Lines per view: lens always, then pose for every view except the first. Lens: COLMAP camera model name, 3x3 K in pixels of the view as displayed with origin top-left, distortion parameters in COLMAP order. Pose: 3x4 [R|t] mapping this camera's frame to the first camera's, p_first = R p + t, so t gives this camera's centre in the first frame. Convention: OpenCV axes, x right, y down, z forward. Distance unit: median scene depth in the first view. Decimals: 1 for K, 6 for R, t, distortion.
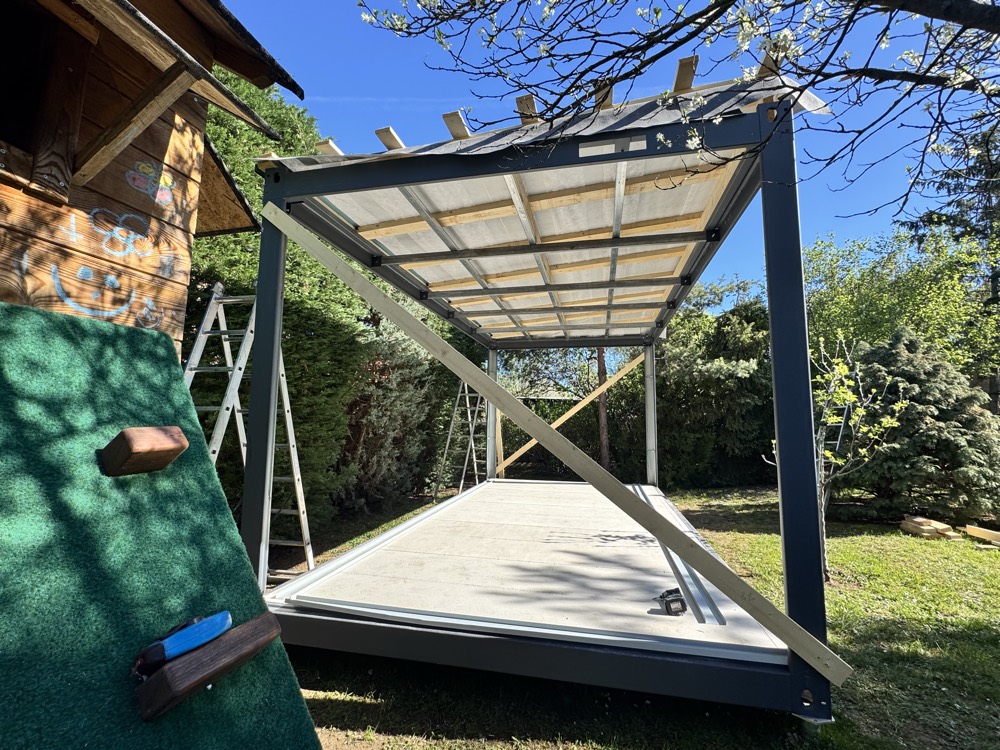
lens RADIAL K [[449.8, 0, 500.2], [0, 449.8, 380.2], [0, 0, 1]] dist [0.001689, 0.000876]
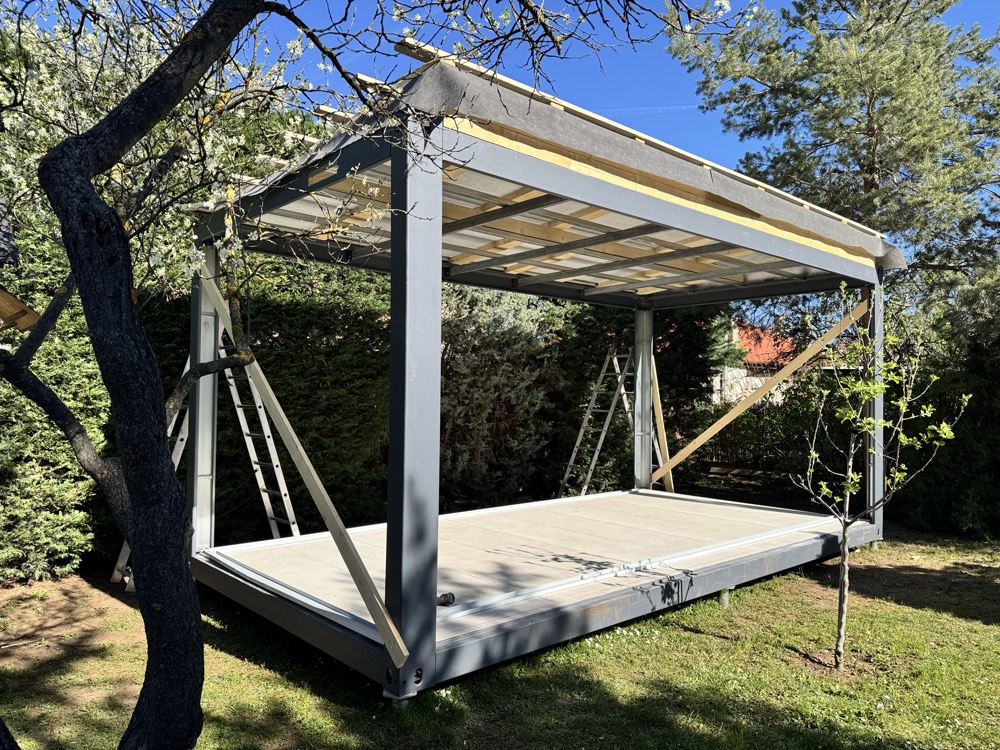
lens RADIAL K [[695.9, 0, 503.1], [0, 695.9, 387.0], [0, 0, 1]] dist [0.072321, -0.088299]
pose [[0.813143, -0.008133, -0.582008, 1.096718], [0.052103, 0.996905, 0.058865, -0.056466], [0.579728, -0.078190, 0.811050, -0.107103]]
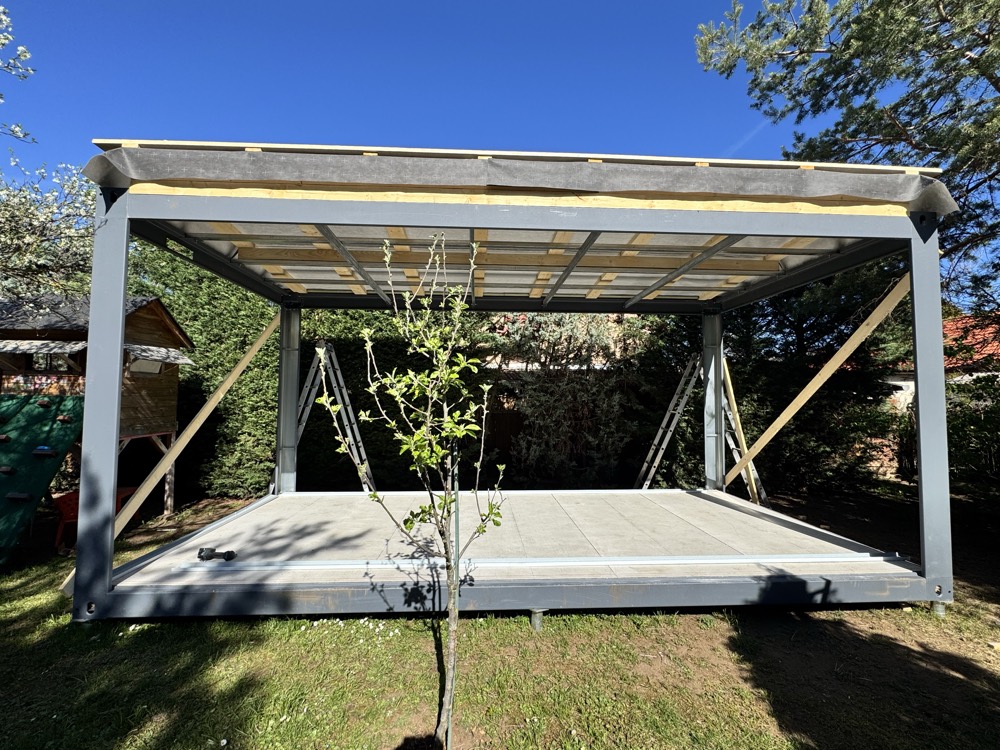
lens RADIAL K [[449.8, 0, 500.2], [0, 449.8, 380.2], [0, 0, 1]] dist [0.001689, 0.000876]
pose [[0.267744, -0.048079, -0.962290, 1.452695], [0.088622, 0.995749, -0.025092, 0.065605], [0.959406, -0.078562, 0.270867, 1.124419]]
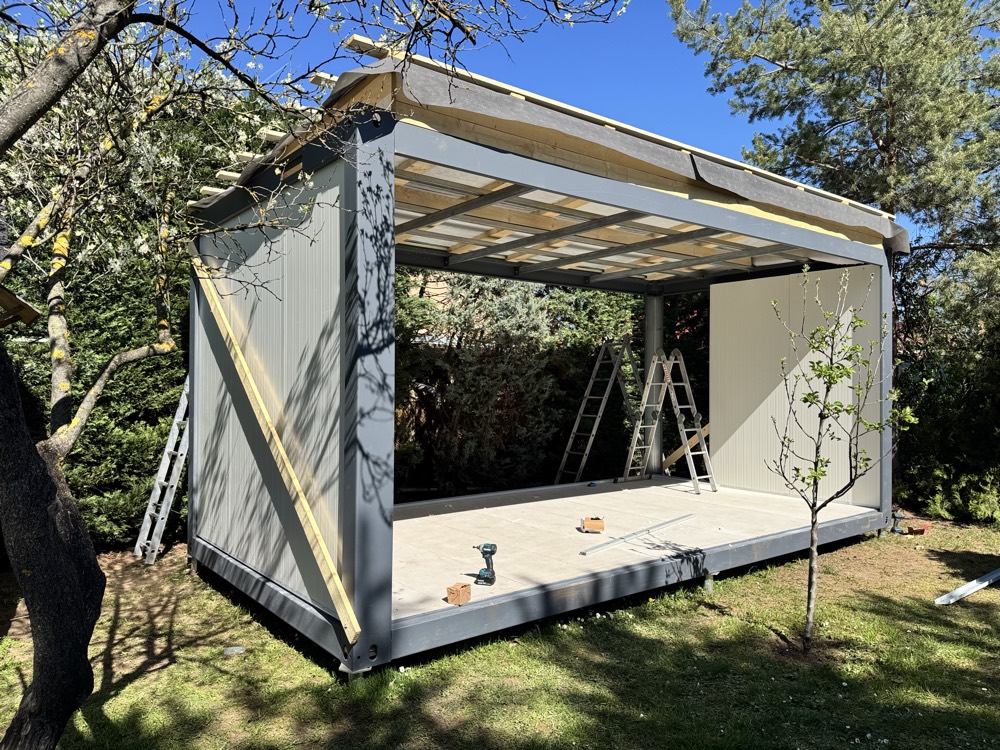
lens RADIAL K [[695.4, 0, 499.8], [0, 695.4, 383.4], [0, 0, 1]] dist [0.052021, -0.061504]
pose [[0.769439, -0.007015, -0.638682, 1.224859], [0.063581, 0.995814, 0.065661, -0.045140], [0.635548, -0.091130, 0.766664, -0.035209]]
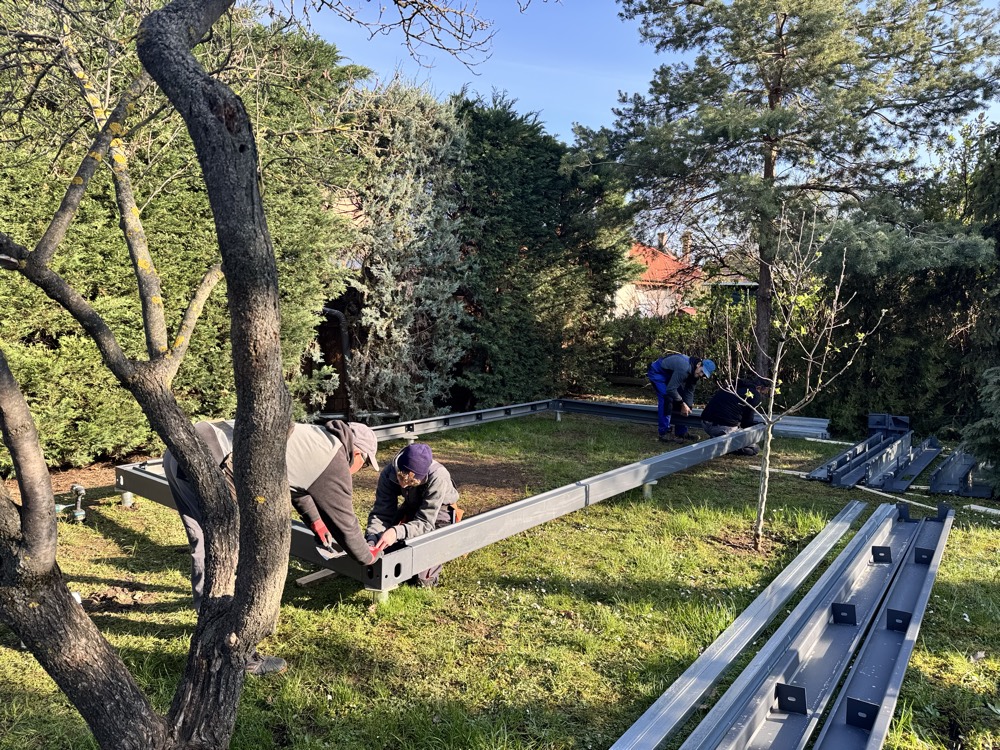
lens RADIAL K [[686.8, 0, 497.5], [0, 686.8, 392.4], [0, 0, 1]] dist [0.066932, -0.091039]
pose [[0.889306, 0.055348, -0.453950, 1.014225], [0.038683, 0.979987, 0.195267, -0.054625], [0.455673, -0.191213, 0.869368, -0.176421]]
